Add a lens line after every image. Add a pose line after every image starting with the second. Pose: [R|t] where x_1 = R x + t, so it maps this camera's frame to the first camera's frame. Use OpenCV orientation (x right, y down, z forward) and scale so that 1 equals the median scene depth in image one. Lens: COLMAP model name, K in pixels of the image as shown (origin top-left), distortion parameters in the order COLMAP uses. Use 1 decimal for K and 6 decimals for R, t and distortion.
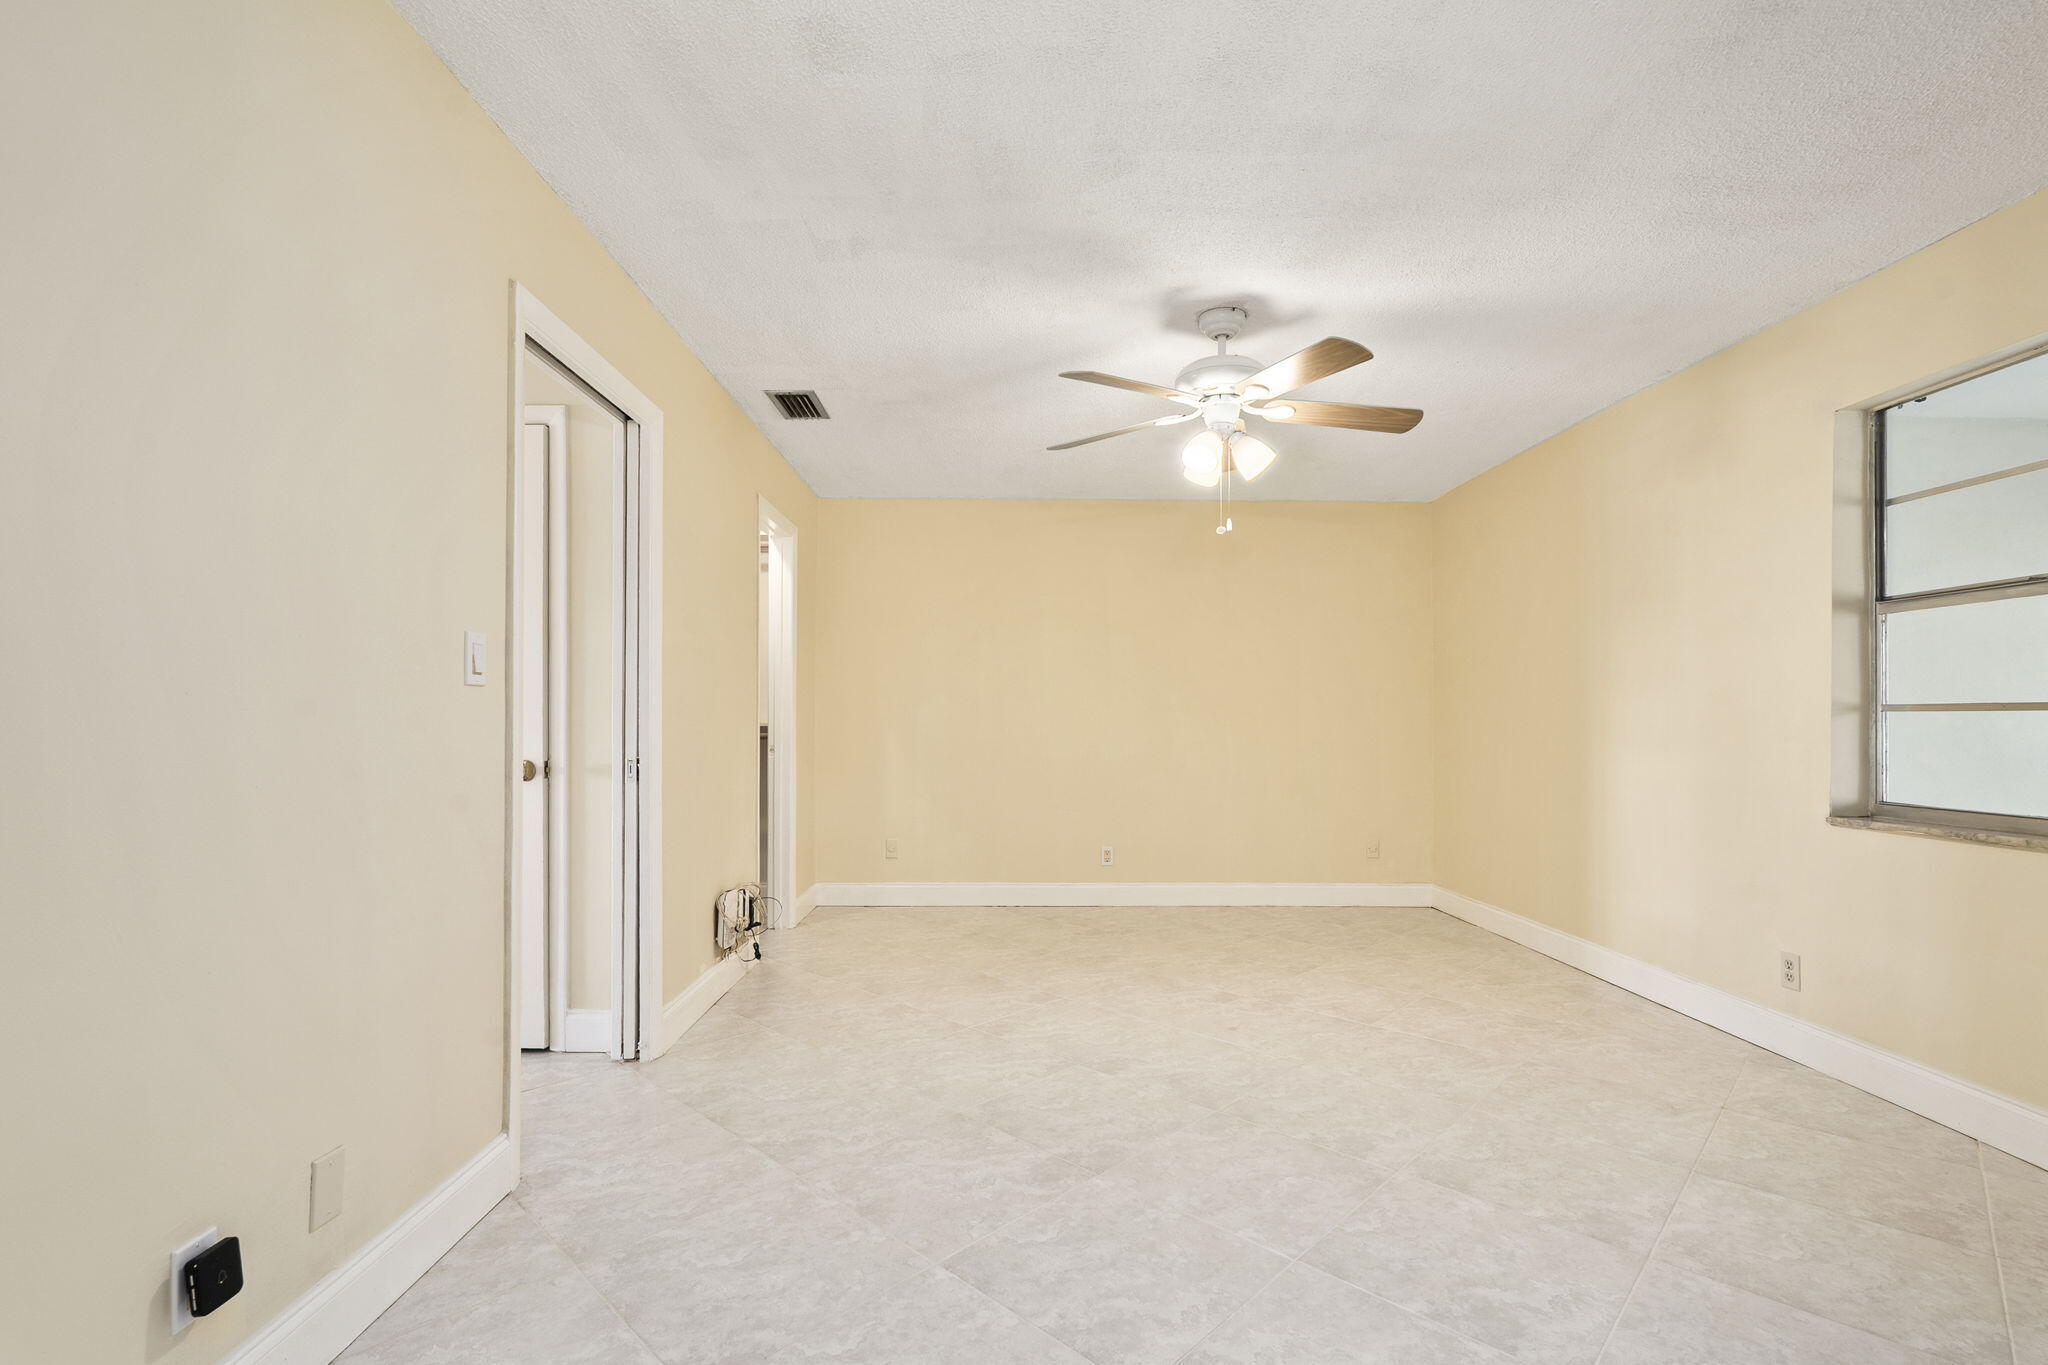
lens RADIAL K [[915.9, 0, 1013.1], [0, 915.9, 719.1], [0, 0, 1]] dist [-0.003763, 0.000040]
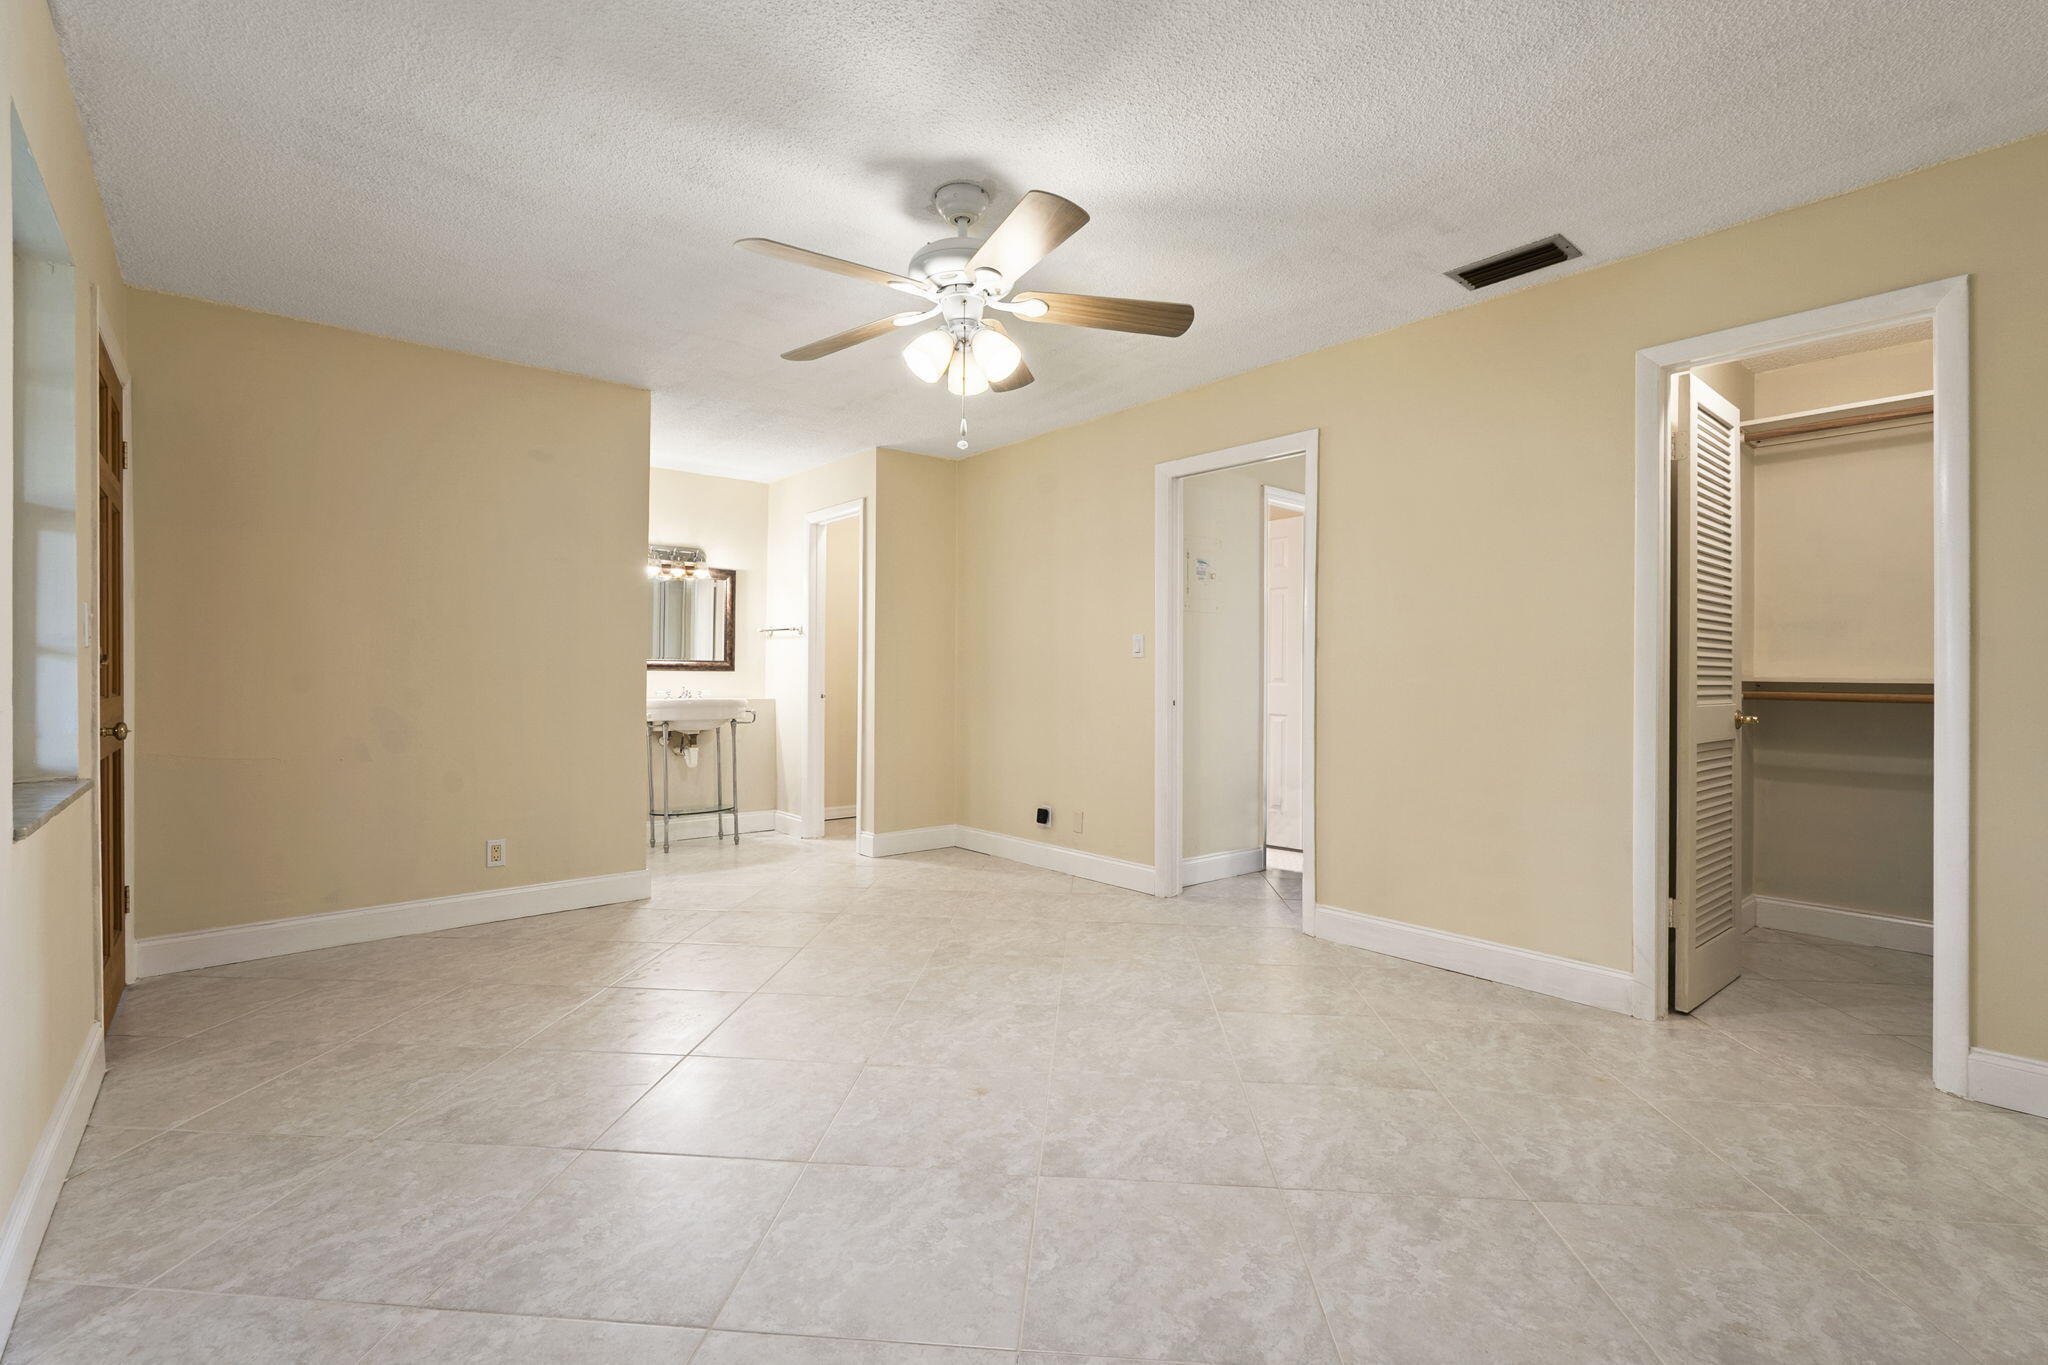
lens RADIAL K [[915.9, 0, 1027.8], [0, 915.9, 679.5], [0, 0, 1]] dist [-0.003763, 0.000040]
pose [[-0.761161, -0.003946, -0.648551, 0.771400], [-0.005341, 0.999986, 0.000184, 0.013870], [0.648541, 0.003604, -0.761171, 1.779365]]
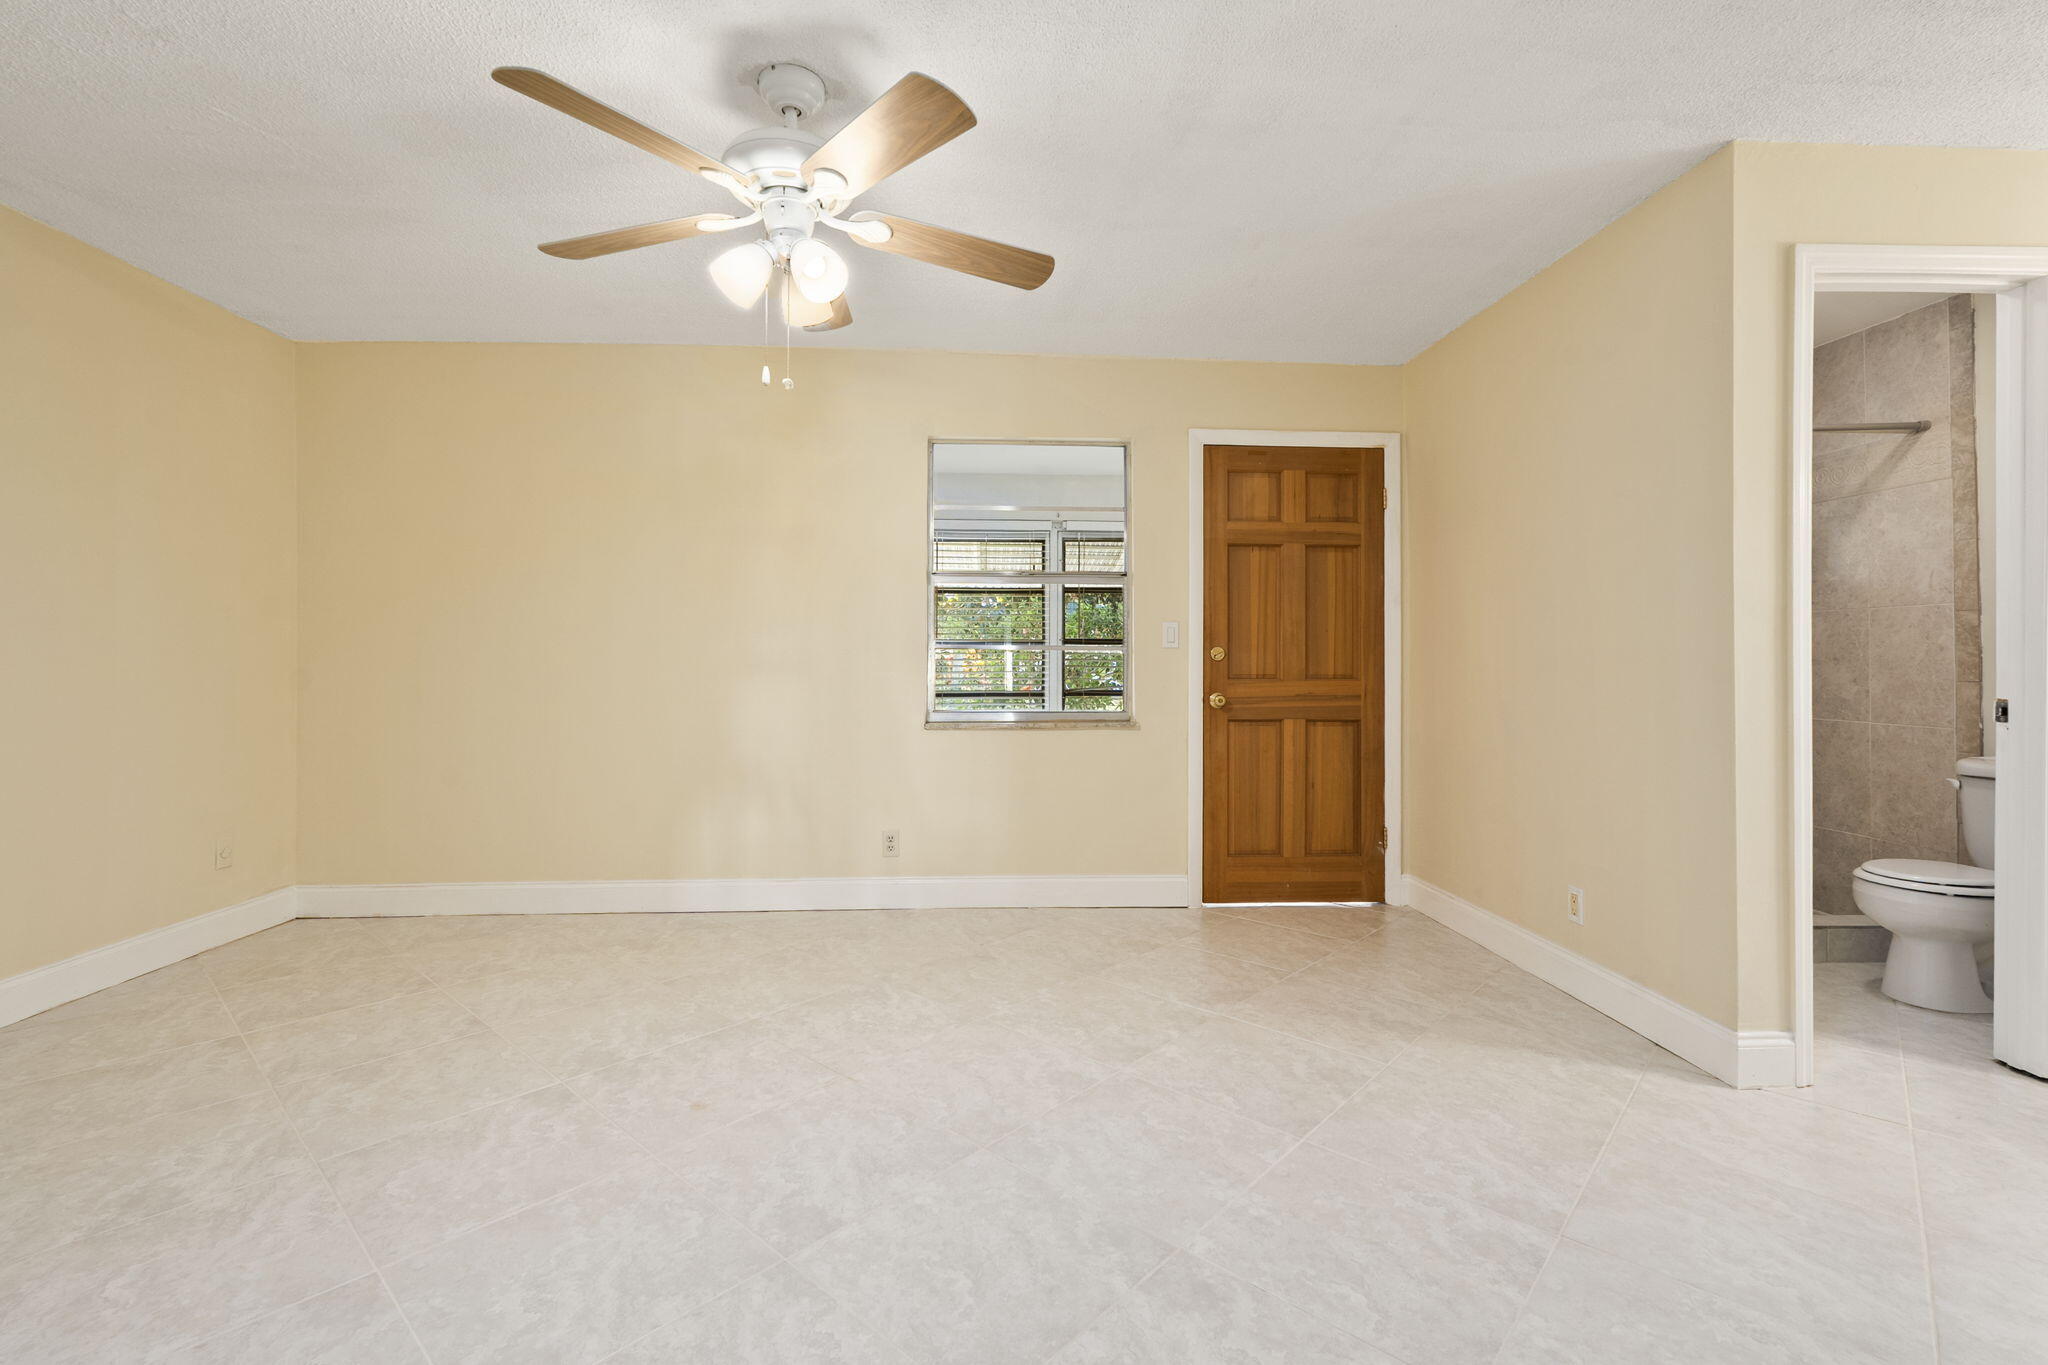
lens RADIAL K [[915.9, 0, 1025.5], [0, 915.9, 649.9], [0, 0, 1]] dist [-0.003763, 0.000040]
pose [[-0.042607, 0.007405, 0.999064, -0.513335], [-0.005762, 0.999954, -0.007657, 0.002046], [-0.999075, -0.006082, -0.042562, 0.891009]]
